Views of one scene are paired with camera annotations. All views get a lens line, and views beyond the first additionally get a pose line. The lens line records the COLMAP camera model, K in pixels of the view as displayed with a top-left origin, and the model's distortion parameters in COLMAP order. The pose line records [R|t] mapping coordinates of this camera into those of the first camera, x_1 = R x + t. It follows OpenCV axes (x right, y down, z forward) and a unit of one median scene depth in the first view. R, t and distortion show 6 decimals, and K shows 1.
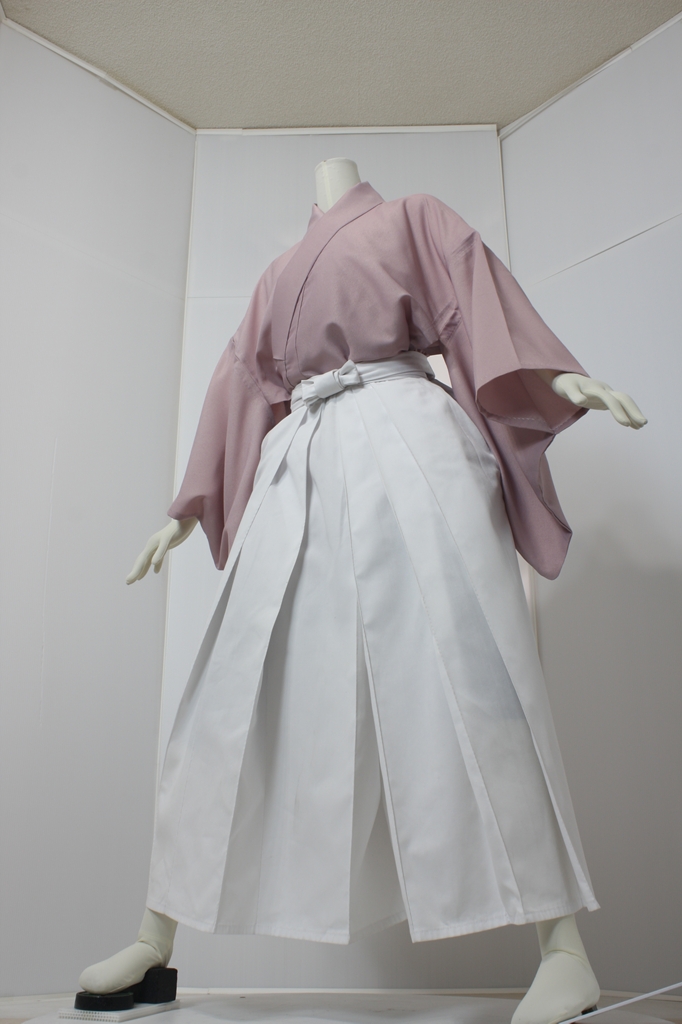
lens RADIAL K [[1001.7, 0, 330.1], [0, 1001.7, 512.4], [0, 0, 1]] dist [-0.156480, 0.163719]
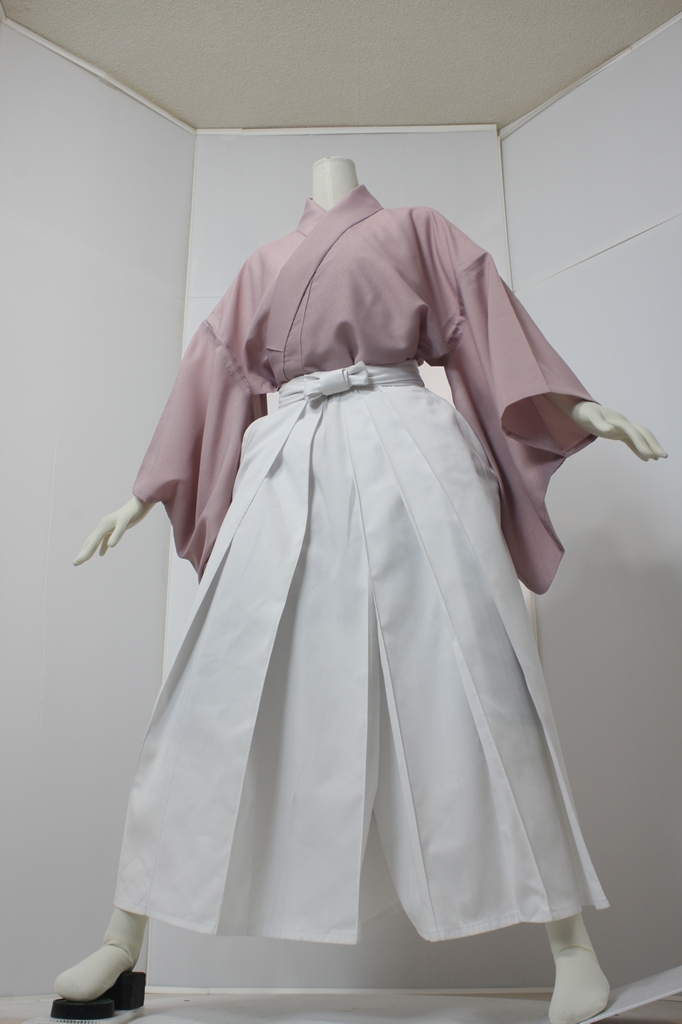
lens RADIAL K [[1001.7, 0, 330.1], [0, 1001.7, 512.4], [0, 0, 1]] dist [-0.156480, 0.163719]
pose [[0.966052, 0.091500, 0.241602, -0.255860], [-0.091454, 0.995744, -0.011428, 0.013870], [-0.241620, -0.011056, 0.970308, 0.036096]]
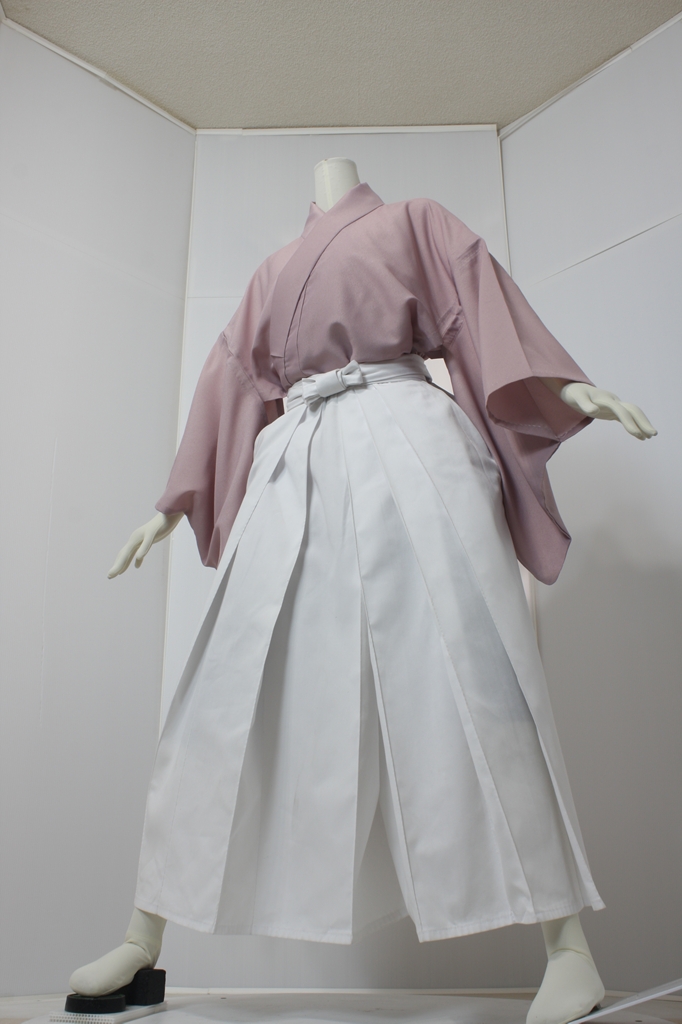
lens RADIAL K [[1001.7, 0, 330.1], [0, 1001.7, 512.4], [0, 0, 1]] dist [-0.156480, 0.163719]
pose [[0.996150, 0.031147, 0.081948, -0.086963], [-0.031128, 0.999514, -0.001503, 0.002212], [-0.081955, -0.001053, 0.996635, 0.005103]]
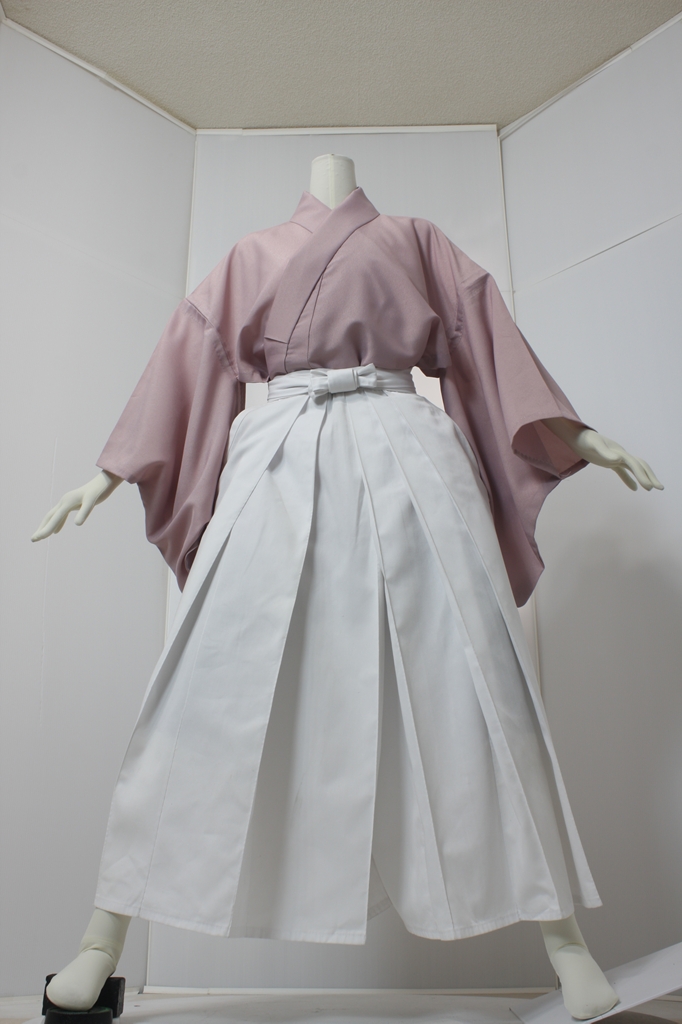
lens RADIAL K [[1001.7, 0, 330.1], [0, 1001.7, 512.4], [0, 0, 1]] dist [-0.156480, 0.163719]
pose [[0.867256, 0.175736, 0.465815, -0.492178], [-0.175921, 0.983443, -0.043489, 0.049529], [-0.465745, -0.044230, 0.883813, 0.132878]]
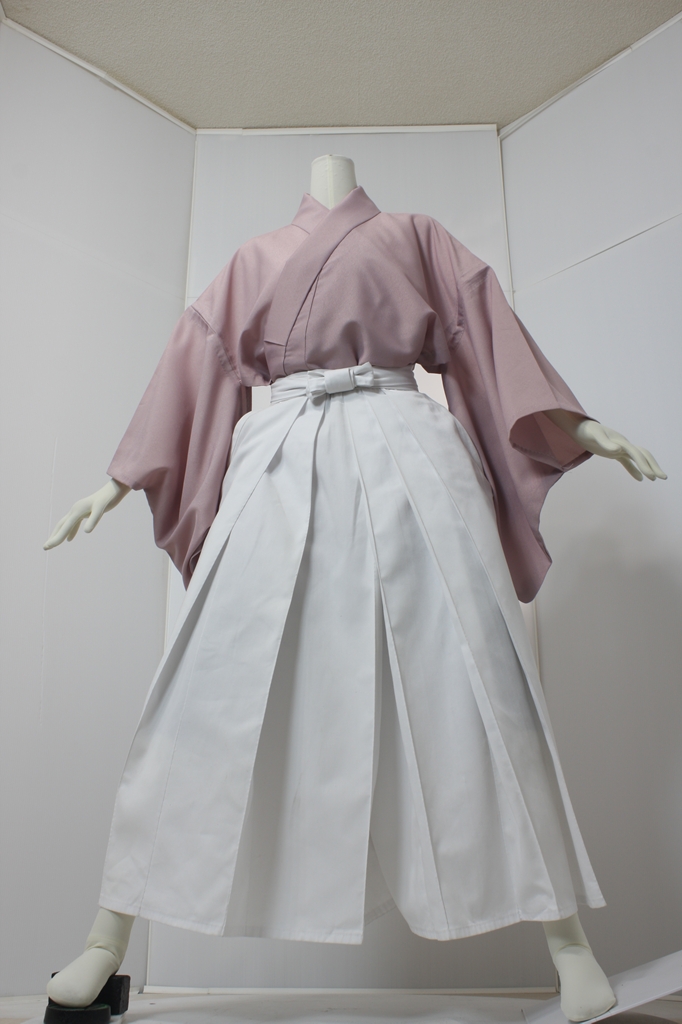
lens RADIAL K [[1001.7, 0, 330.1], [0, 1001.7, 512.4], [0, 0, 1]] dist [-0.156480, 0.163719]
pose [[0.906746, 0.148772, 0.394561, -0.416775], [-0.148999, 0.988374, -0.030255, 0.035183], [-0.394475, -0.031356, 0.918371, 0.094552]]
